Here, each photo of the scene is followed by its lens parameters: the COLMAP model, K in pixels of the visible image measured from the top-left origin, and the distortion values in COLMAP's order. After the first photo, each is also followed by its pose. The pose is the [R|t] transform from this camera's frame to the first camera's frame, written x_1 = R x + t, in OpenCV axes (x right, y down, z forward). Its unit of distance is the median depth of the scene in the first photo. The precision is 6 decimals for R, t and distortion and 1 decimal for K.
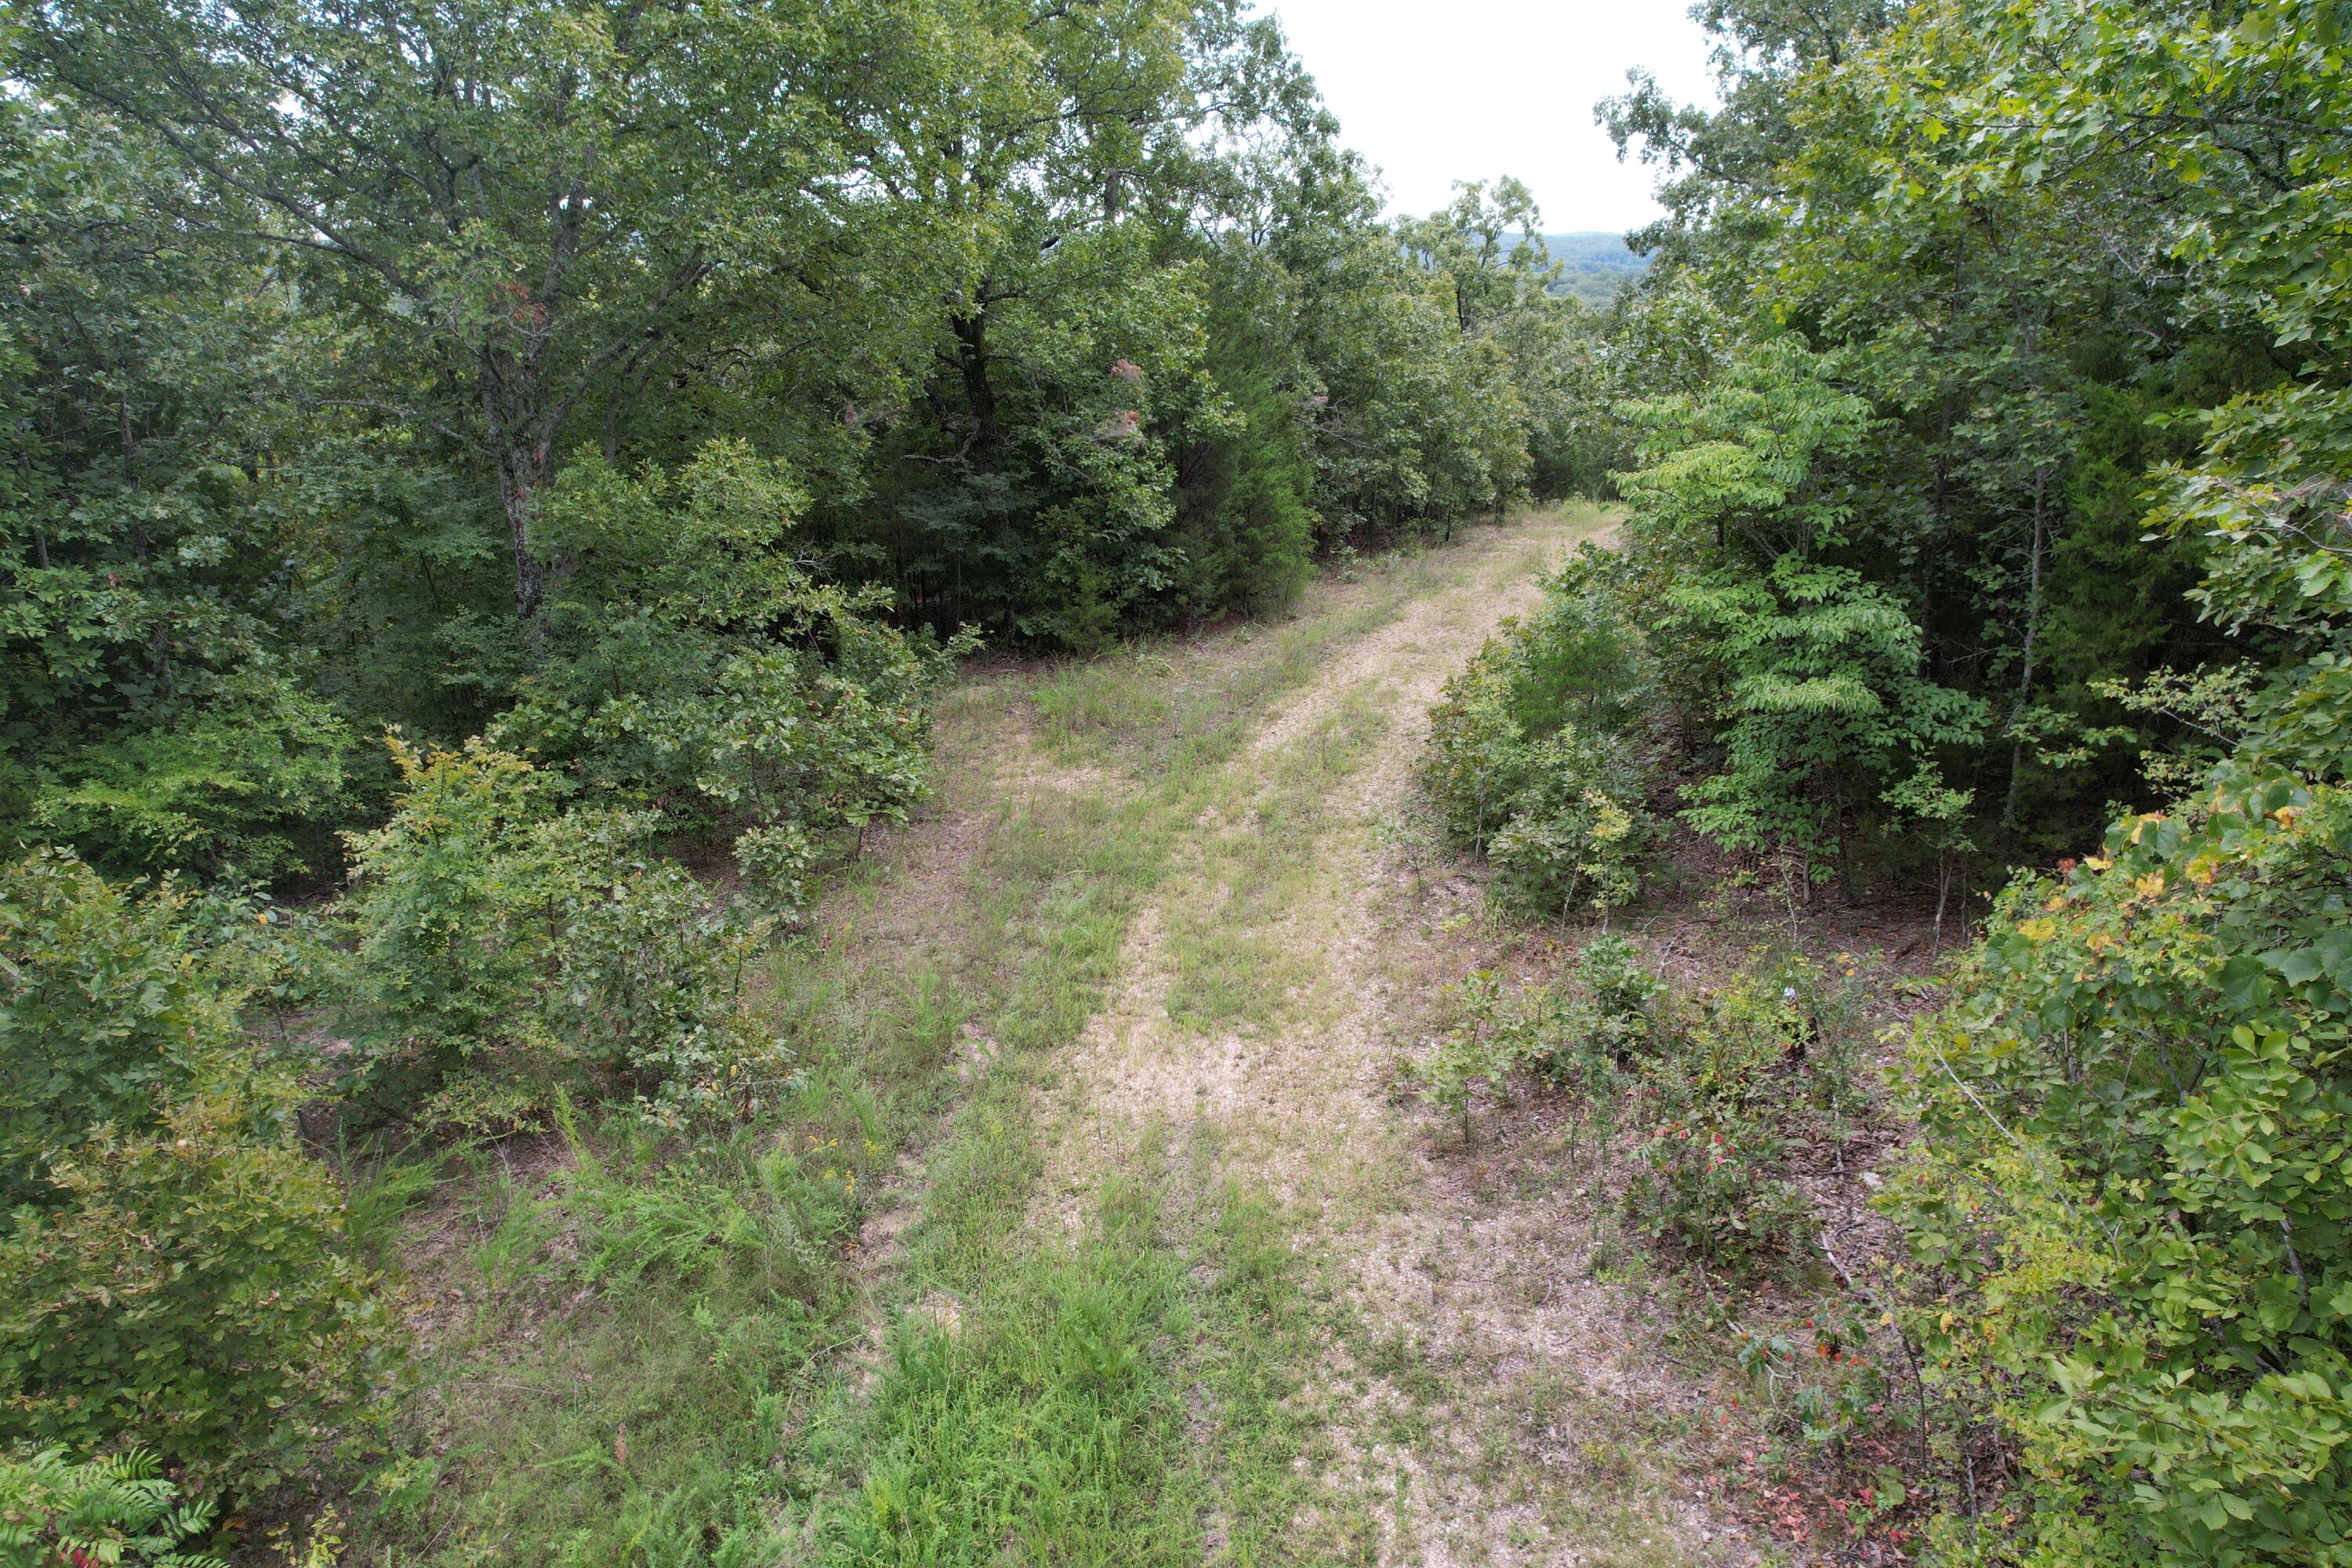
lens RADIAL K [[1509.2, 0, 1183.0], [0, 1509.2, 787.9], [0, 0, 1]] dist [-0.082109, 0.075427]
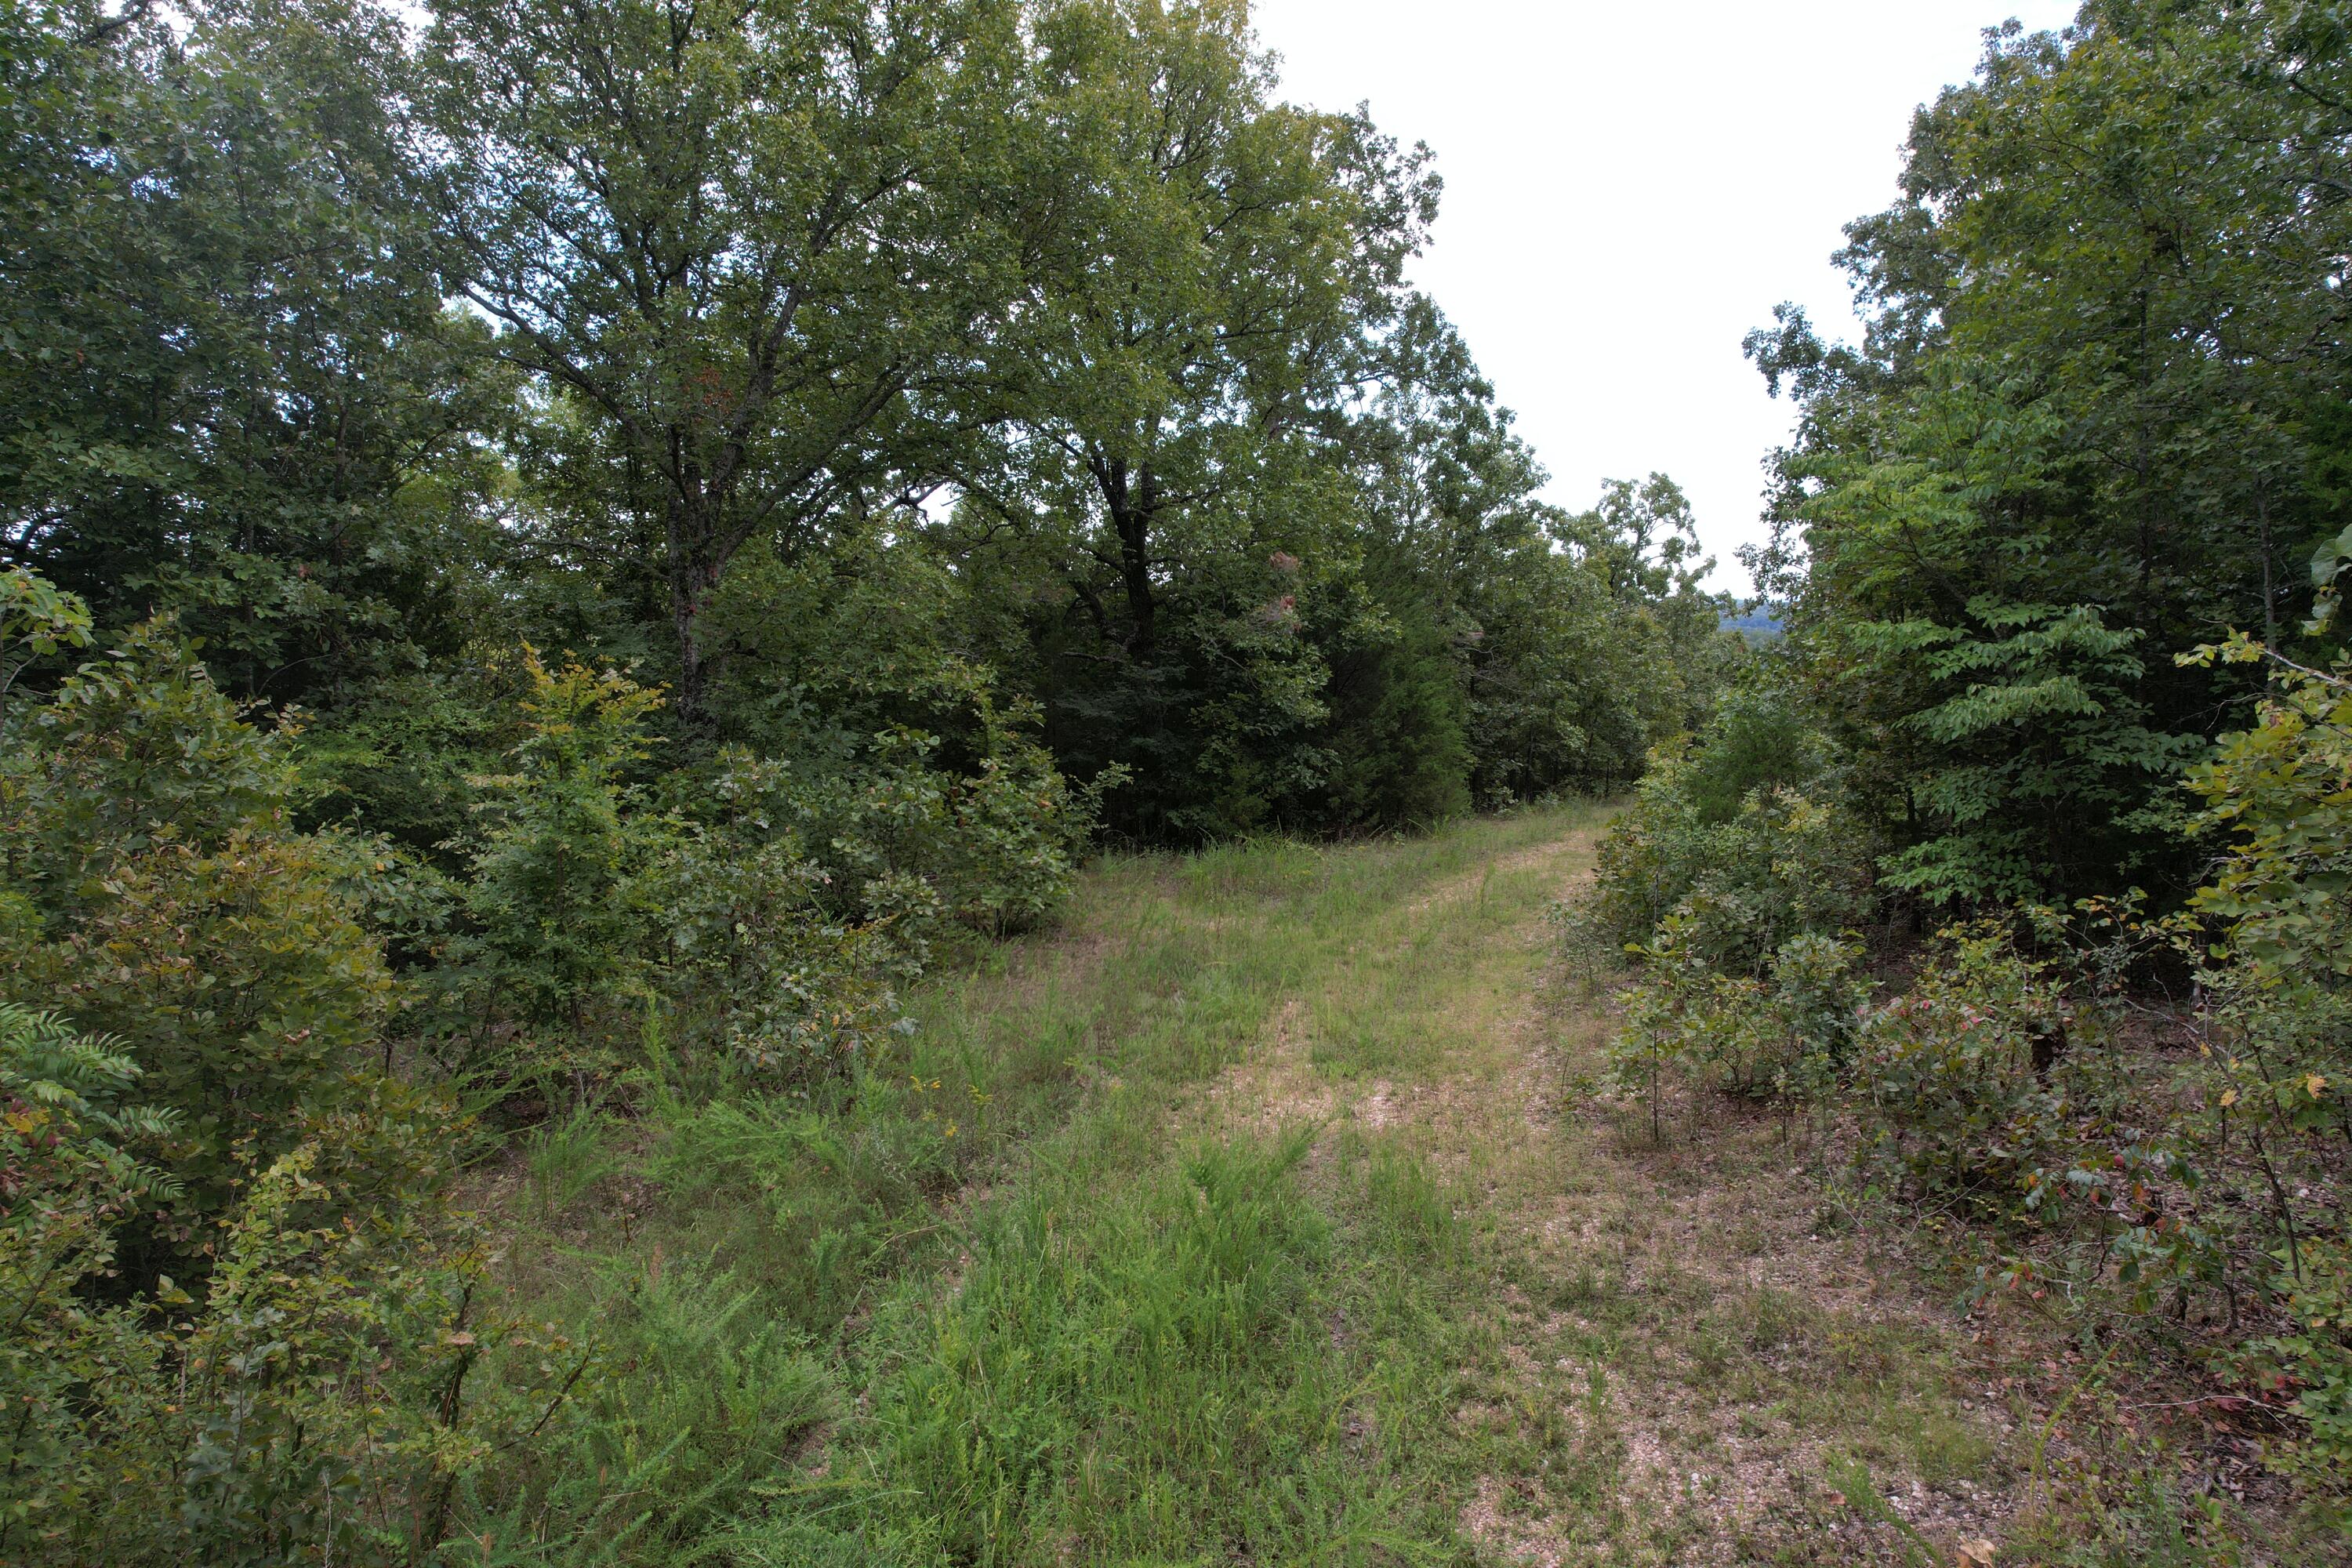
lens RADIAL K [[1509.2, 0, 1183.0], [0, 1509.2, 787.9], [0, 0, 1]] dist [-0.082109, 0.075427]
pose [[0.994699, 0.018285, -0.101192, 0.000391], [-0.041034, 0.972898, -0.227563, 0.096370], [0.094289, 0.230509, 0.968491, 0.036423]]
